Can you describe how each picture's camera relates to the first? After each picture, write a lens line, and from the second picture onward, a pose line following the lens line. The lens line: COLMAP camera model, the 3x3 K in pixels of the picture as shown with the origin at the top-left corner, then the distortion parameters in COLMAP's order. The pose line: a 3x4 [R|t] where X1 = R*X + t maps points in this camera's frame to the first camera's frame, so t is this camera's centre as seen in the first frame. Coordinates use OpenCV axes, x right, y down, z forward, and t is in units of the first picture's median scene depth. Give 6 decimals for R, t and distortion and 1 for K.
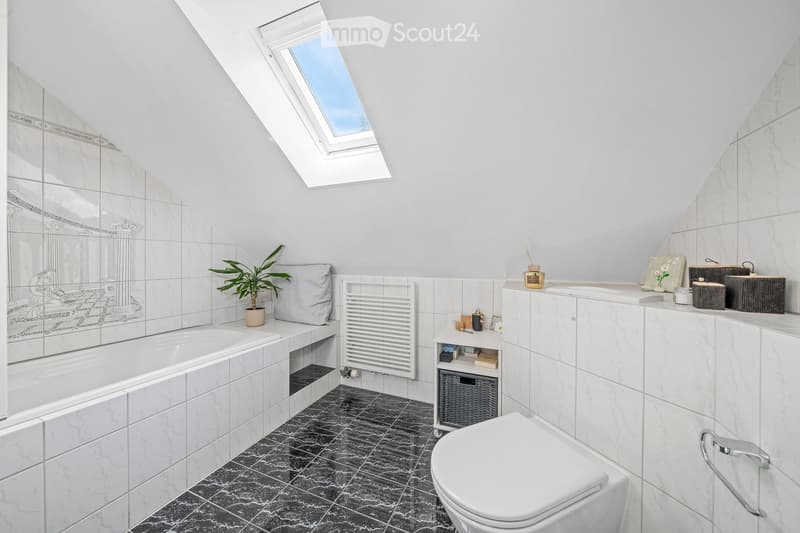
lens RADIAL K [[298.1, 0, 399.7], [0, 298.1, 262.6], [0, 0, 1]] dist [-0.000651, -0.000057]
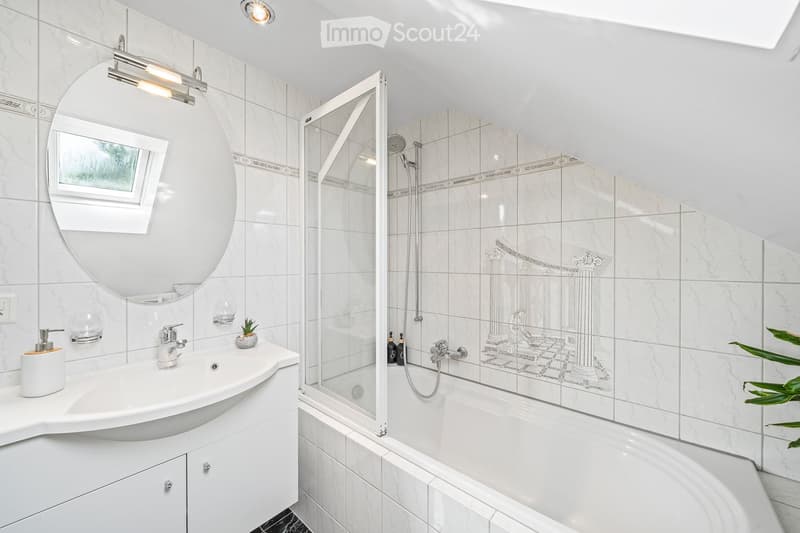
lens RADIAL K [[298.1, 0, 401.1], [0, 298.1, 267.4], [0, 0, 1]] dist [-0.000651, -0.000057]
pose [[-0.291408, 0.002529, -0.956595, -0.078661], [-0.010069, 0.999933, 0.005711, -0.112857], [0.956546, 0.011296, -0.291363, 0.826328]]
